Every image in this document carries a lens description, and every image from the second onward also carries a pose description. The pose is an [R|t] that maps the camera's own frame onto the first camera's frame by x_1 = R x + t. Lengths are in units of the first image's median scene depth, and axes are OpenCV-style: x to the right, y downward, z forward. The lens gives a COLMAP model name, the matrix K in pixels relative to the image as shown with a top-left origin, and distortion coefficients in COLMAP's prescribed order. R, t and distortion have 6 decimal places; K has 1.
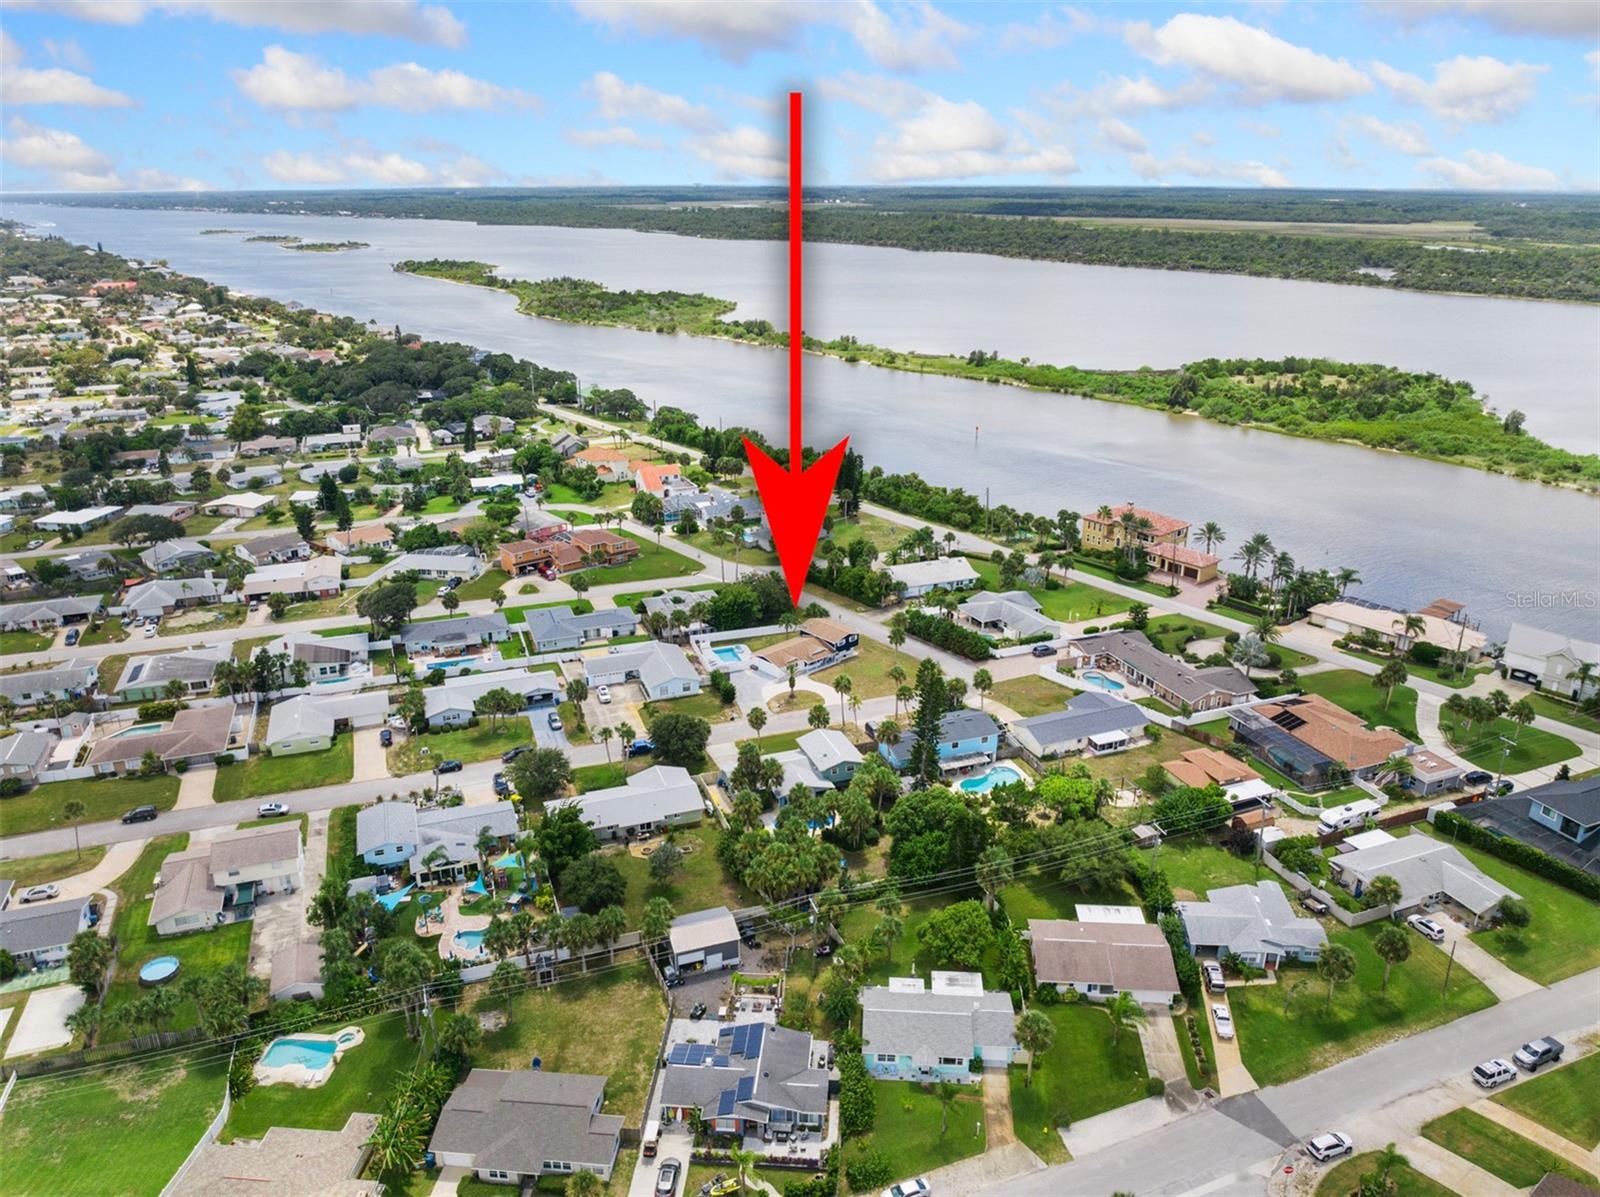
lens RADIAL K [[1124.3, 0, 800.0], [0, 1124.3, 598.5], [0, 0, 1]] dist [-0.038701, -0.001252]
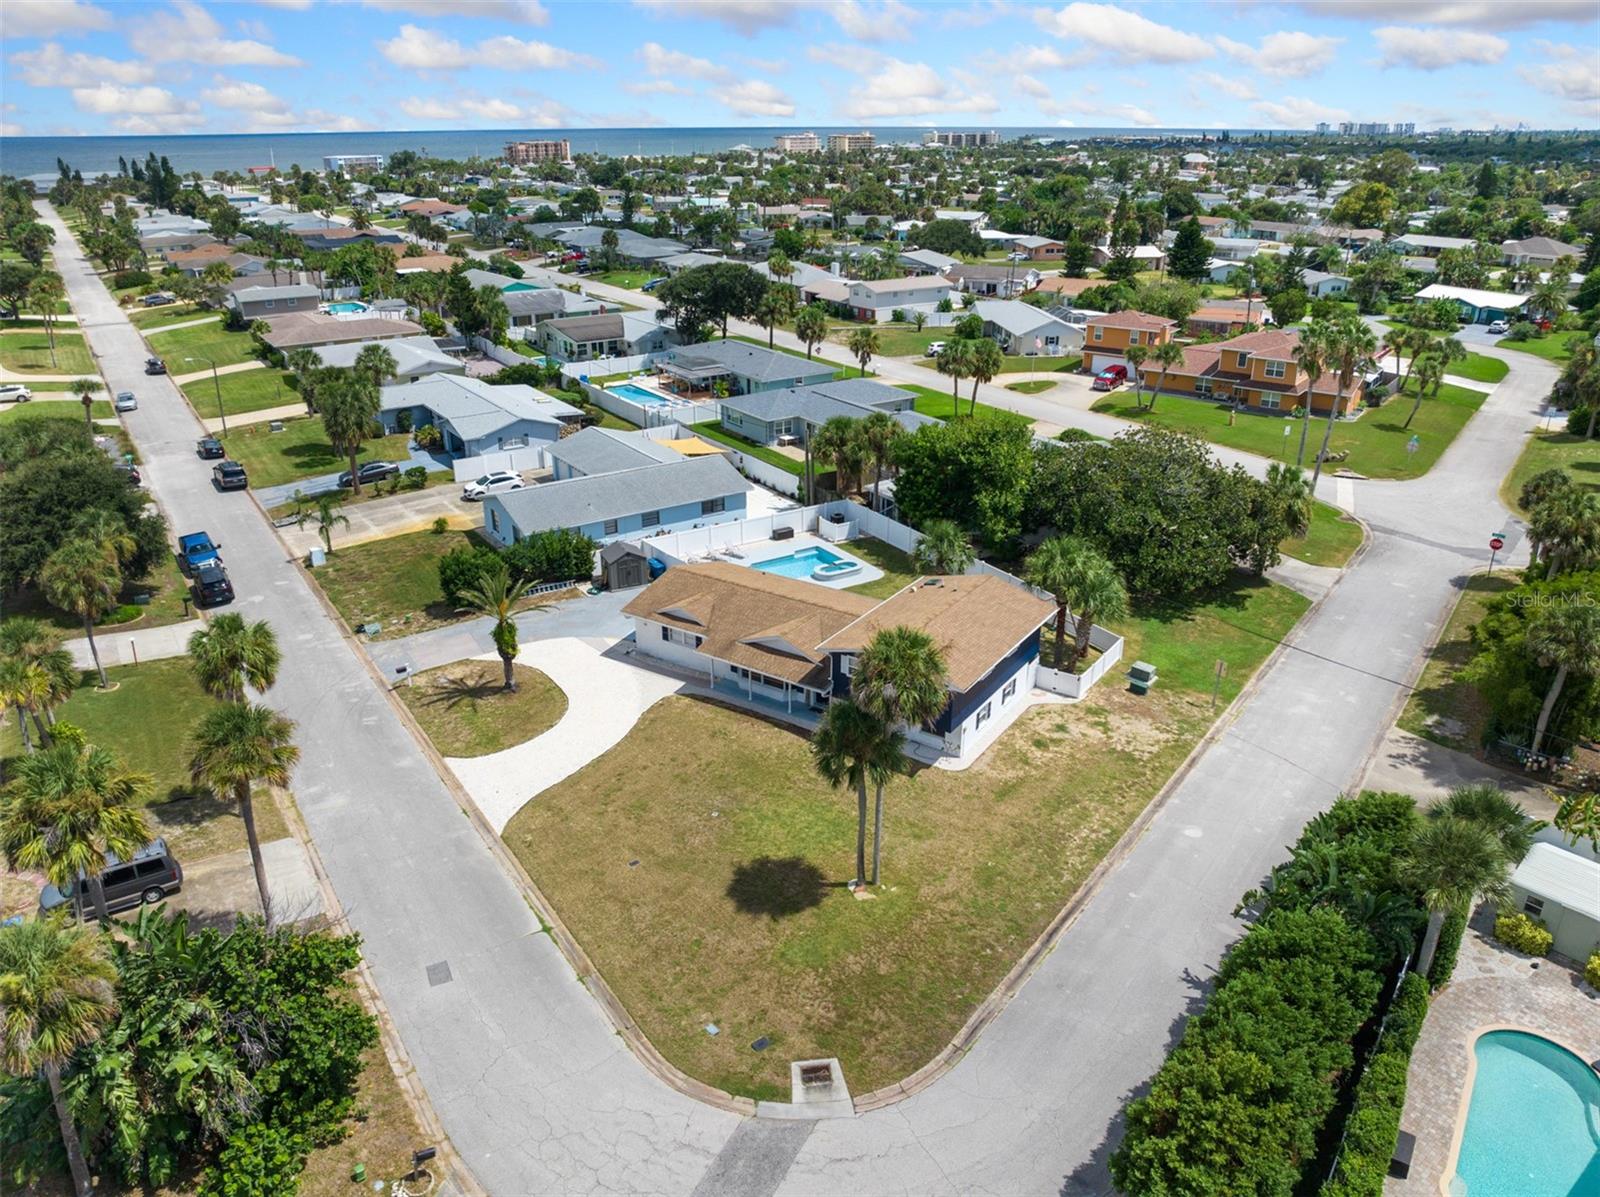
lens RADIAL K [[1134.3, 0, 799.7], [0, 1134.3, 570.3], [0, 0, 1]] dist [-0.036074, -0.004264]
pose [[0.235708, 0.357989, -0.903485, 0.229122], [-0.336941, 0.902118, 0.269544, -0.038007], [0.911544, 0.240888, 0.333257, 0.844971]]
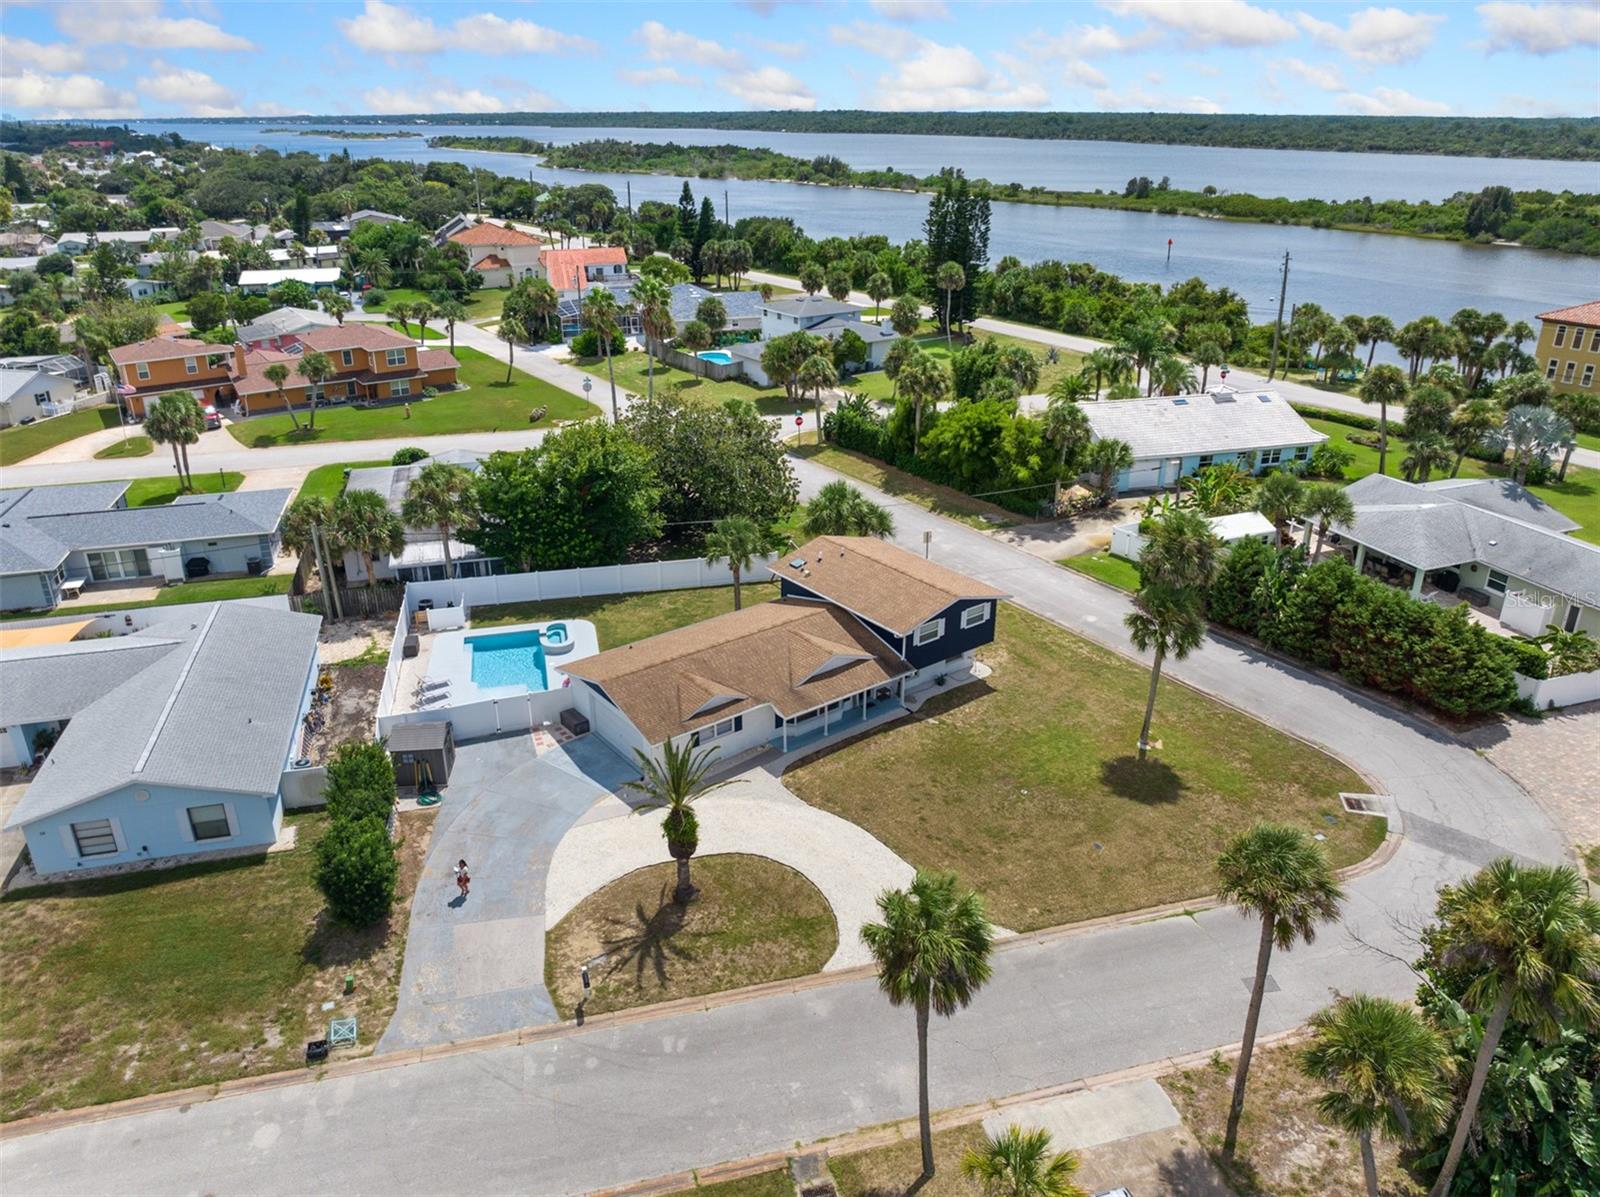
lens RADIAL K [[1124.3, 0, 800.0], [0, 1124.3, 598.5], [0, 0, 1]] dist [-0.038701, -0.001252]
pose [[0.996580, 0.035165, -0.074773, 0.024835], [-0.031096, 0.998008, 0.054900, 0.017554], [0.076554, -0.052387, 0.995688, 0.698952]]
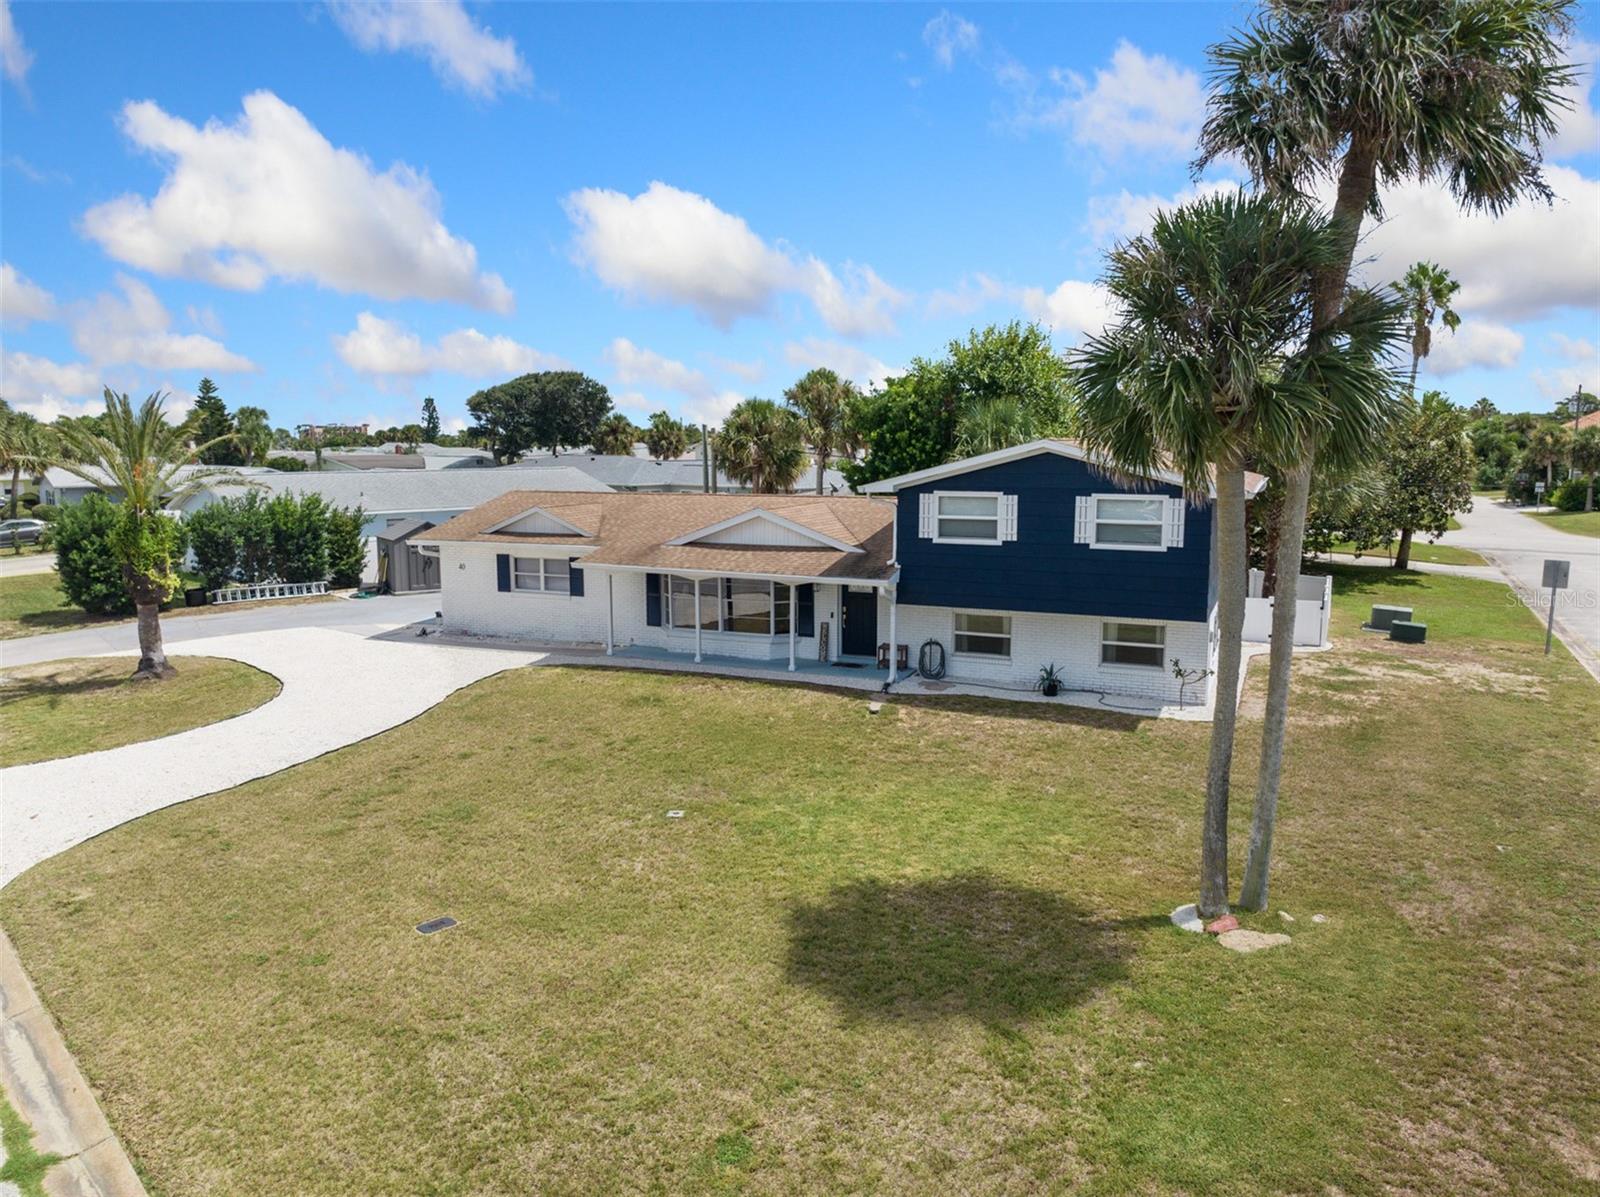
lens RADIAL K [[1124.3, 0, 800.0], [0, 1124.3, 598.5], [0, 0, 1]] dist [-0.038701, -0.001252]
pose [[0.400935, 0.124476, -0.907610, 0.119984], [-0.317875, 0.948076, -0.010395, 0.049335], [0.859189, 0.292674, 0.419685, 0.883598]]
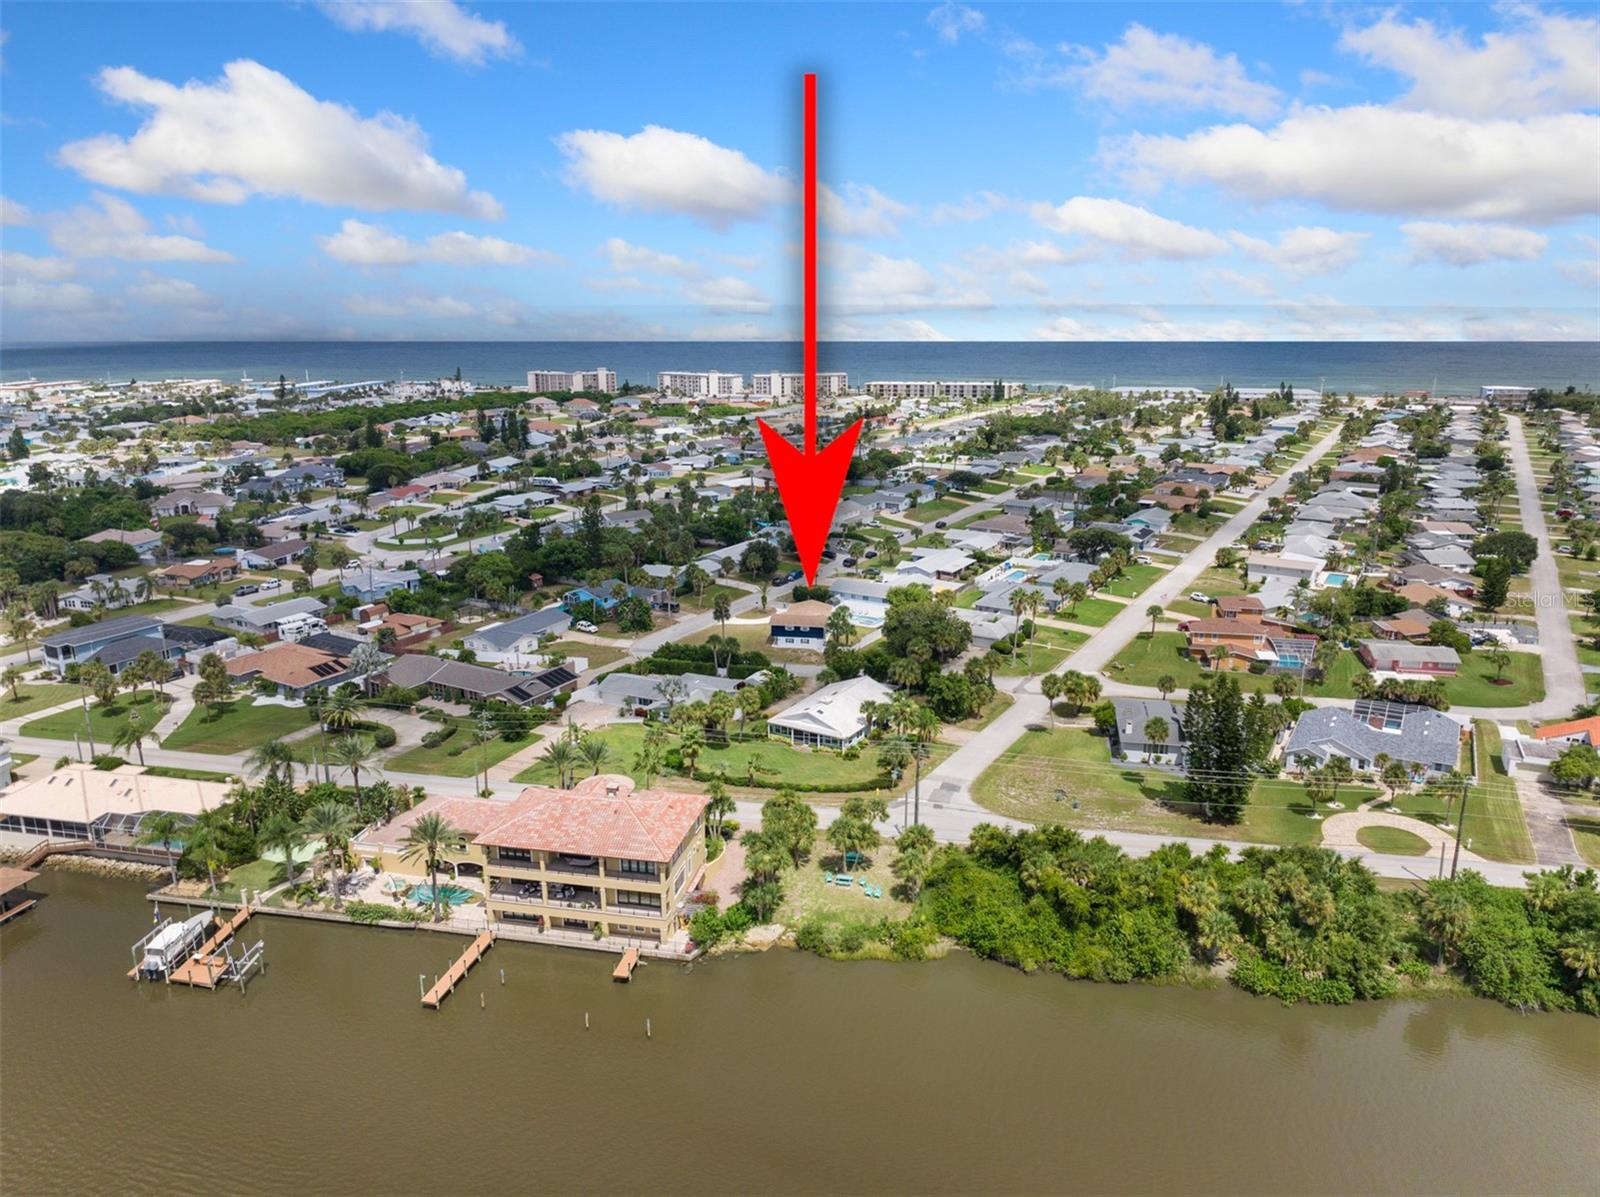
lens RADIAL K [[1124.3, 0, 800.0], [0, 1124.3, 598.5], [0, 0, 1]] dist [-0.038701, -0.001252]
pose [[-0.781975, 0.160595, -0.602266, 0.581908], [-0.214792, 0.837628, 0.502239, -0.453379], [0.585132, 0.522100, -0.620510, 1.517492]]
